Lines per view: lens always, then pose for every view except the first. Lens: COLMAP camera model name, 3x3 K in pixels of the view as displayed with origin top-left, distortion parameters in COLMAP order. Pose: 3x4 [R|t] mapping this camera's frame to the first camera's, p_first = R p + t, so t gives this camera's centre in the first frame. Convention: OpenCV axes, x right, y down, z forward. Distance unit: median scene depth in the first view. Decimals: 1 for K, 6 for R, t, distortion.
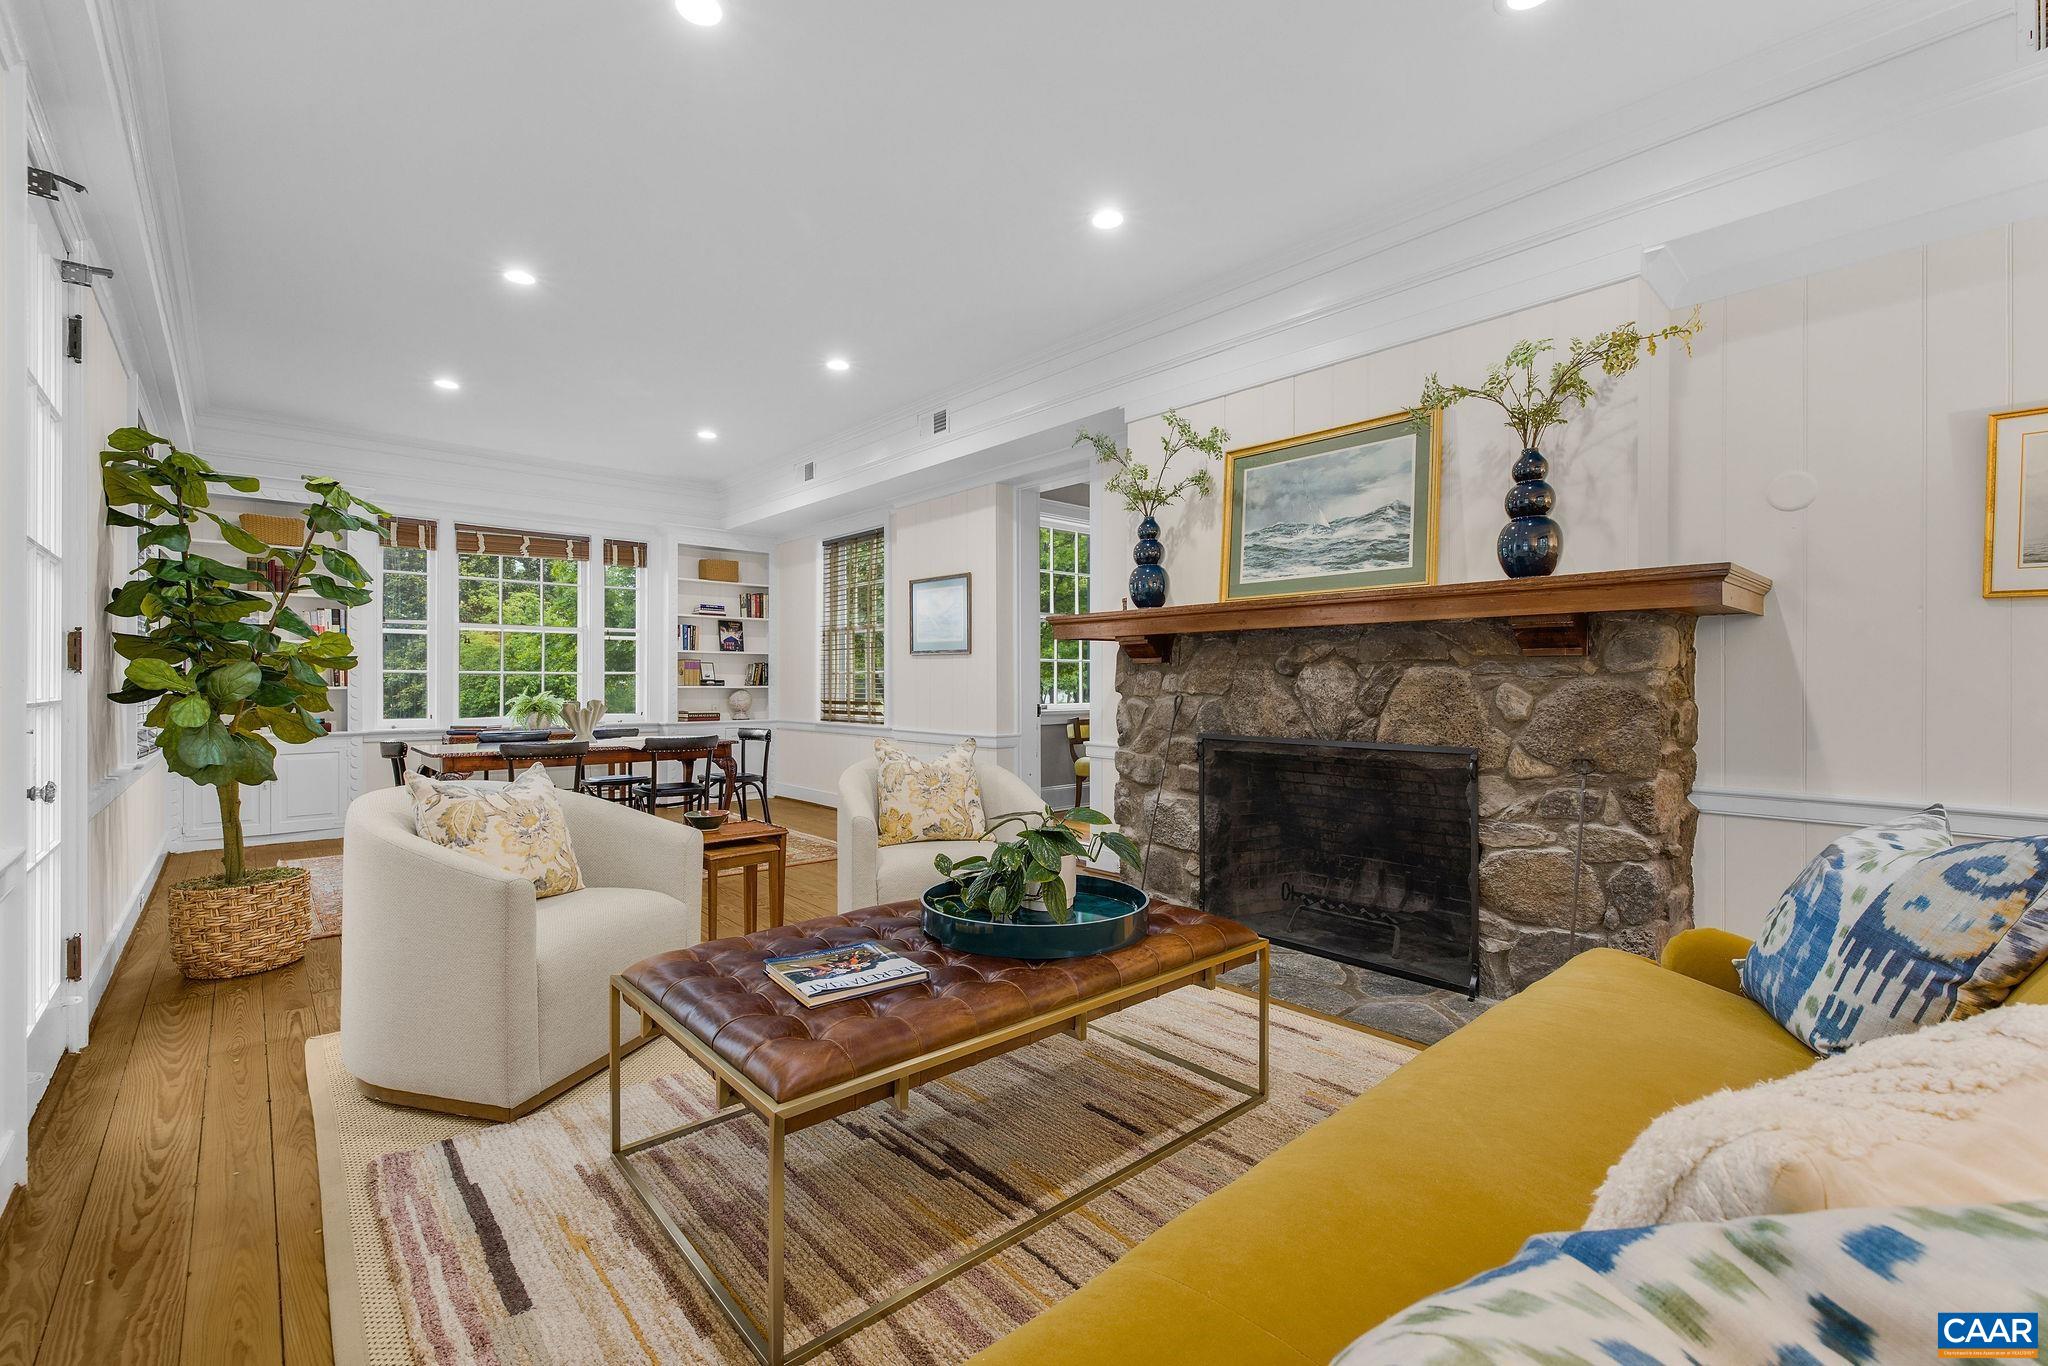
lens RADIAL K [[869.7, 0, 1024.2], [0, 869.7, 679.9], [0, 0, 1]] dist [0.000589, 0.000861]
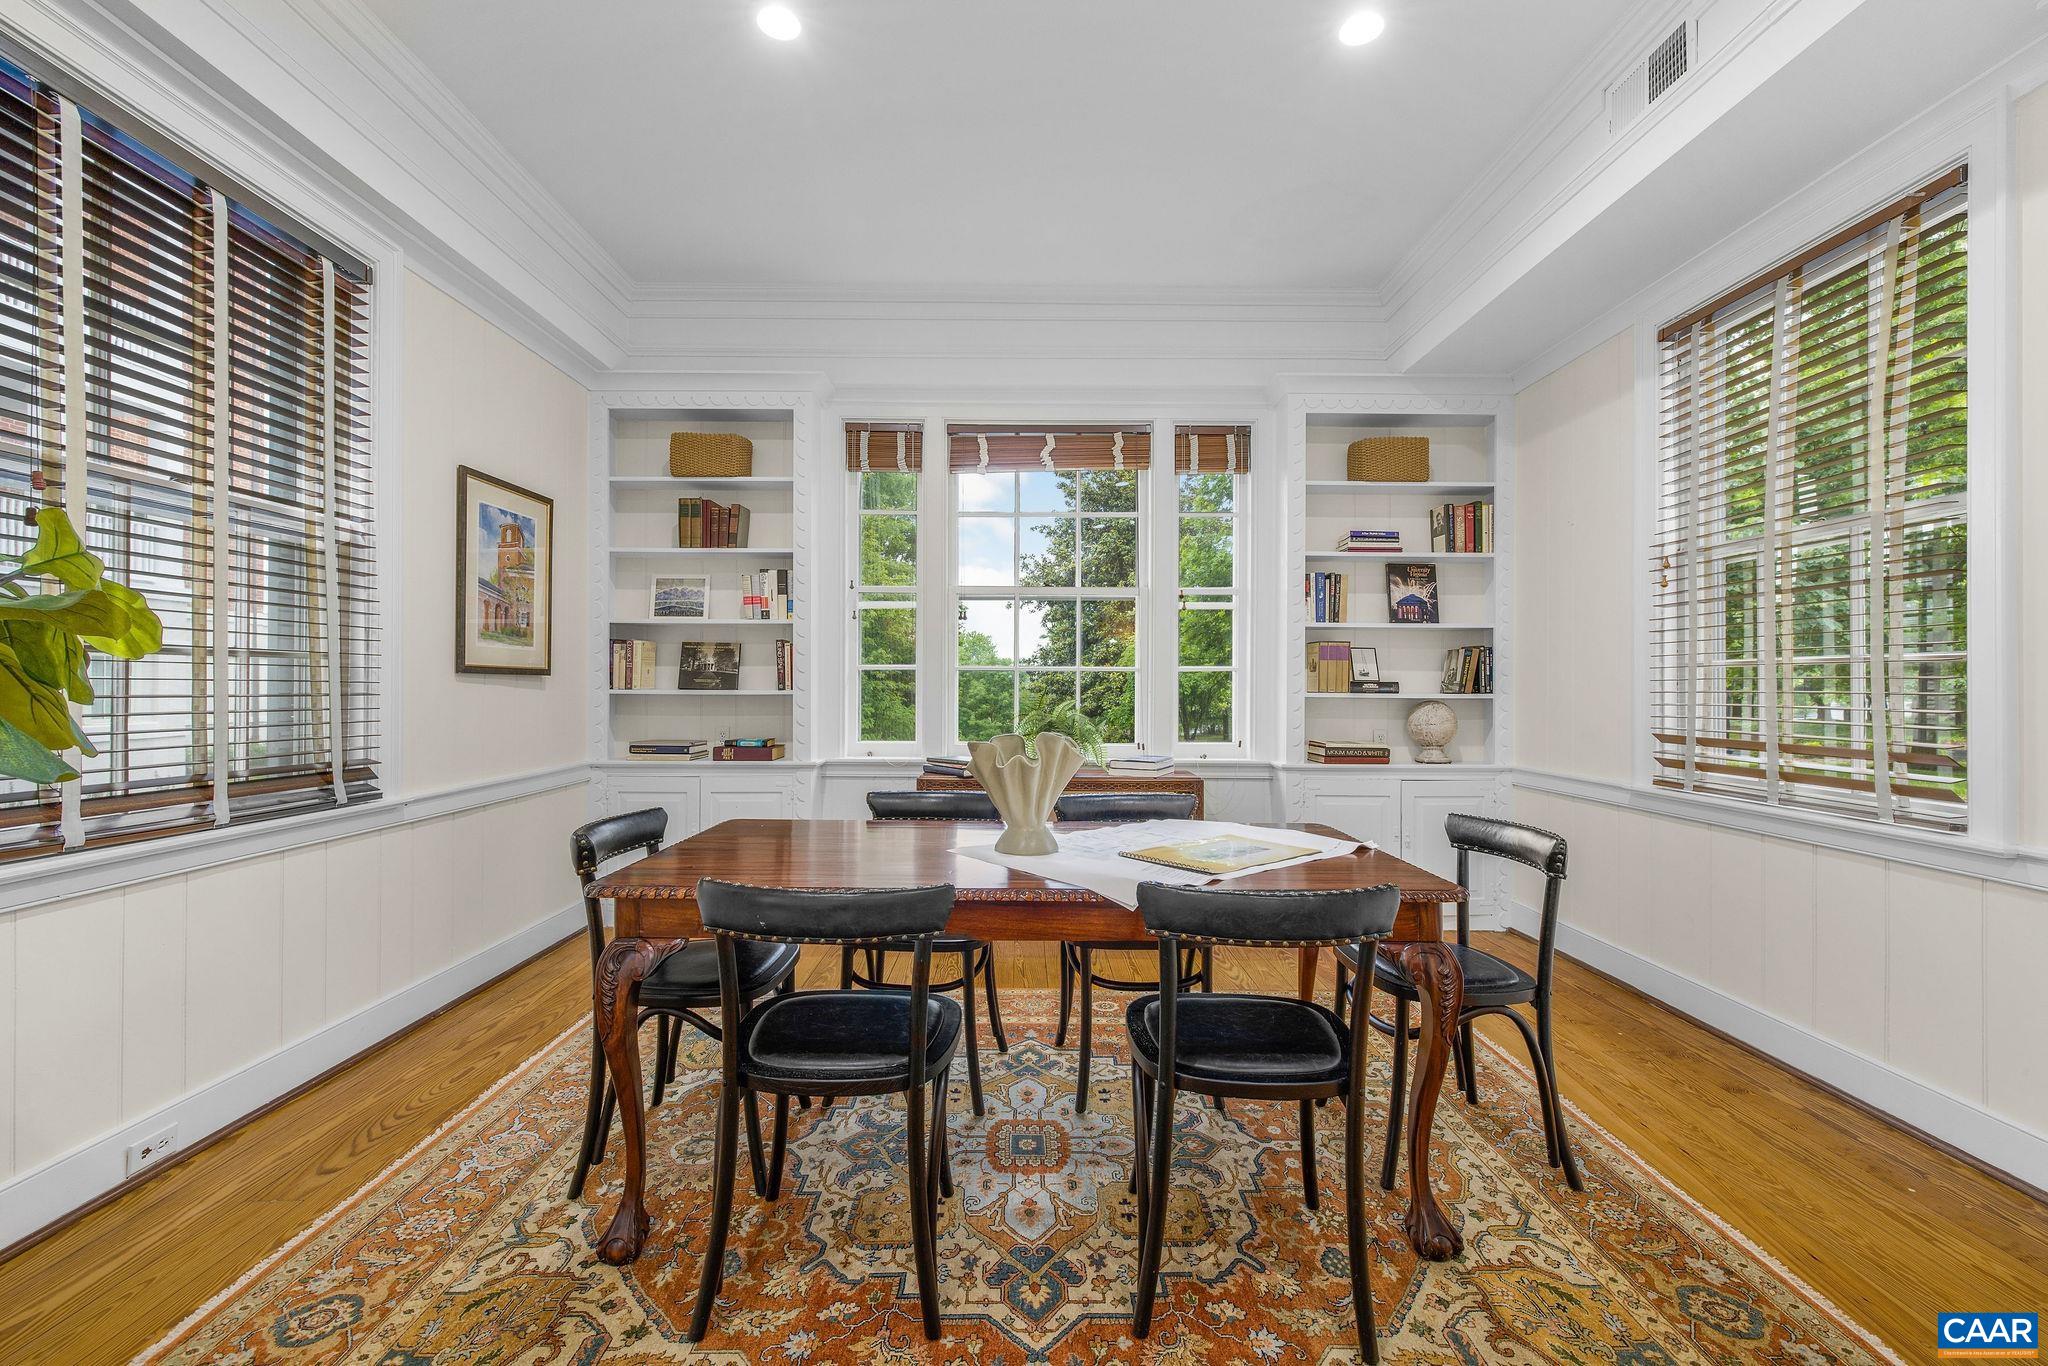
lens RADIAL K [[869.7, 0, 1024.1], [0, 869.7, 682.6], [0, 0, 1]] dist [0.000589, 0.000861]
pose [[0.747599, 0.002096, -0.664147, -0.399625], [-0.001701, 0.999998, 0.001241, 0.001236], [0.664149, 0.000202, 0.747601, 1.112887]]
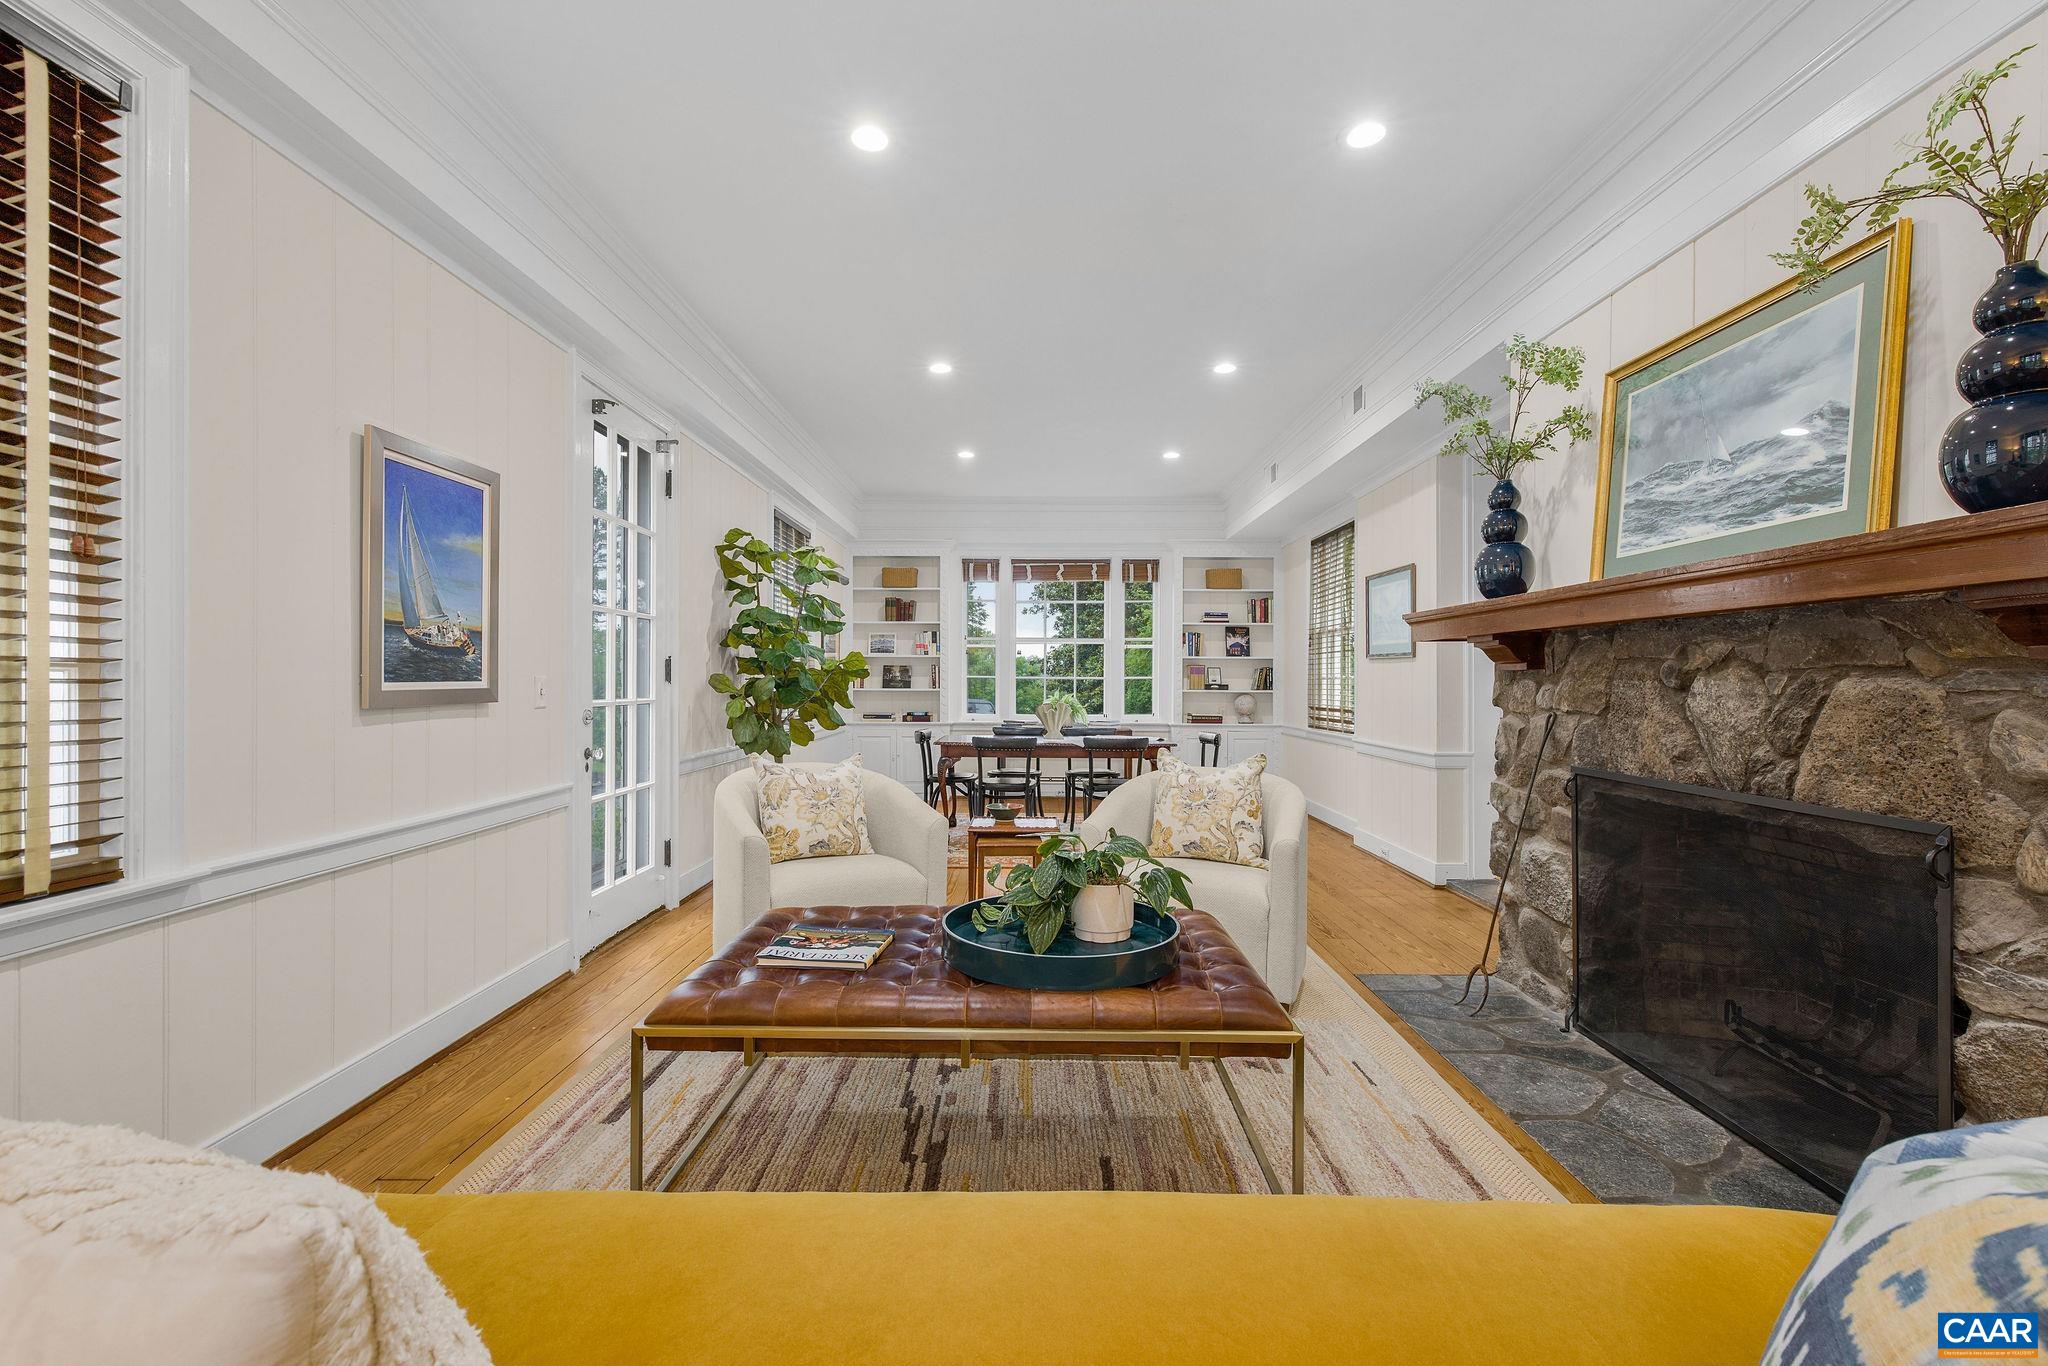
lens RADIAL K [[869.7, 0, 1019.1], [0, 869.7, 680.7], [0, 0, 1]] dist [0.000589, 0.000861]
pose [[0.735650, 0.001717, -0.677360, 0.393098], [-0.001295, 0.999999, 0.001129, -0.011799], [0.677361, 0.000047, 0.735651, 0.162208]]
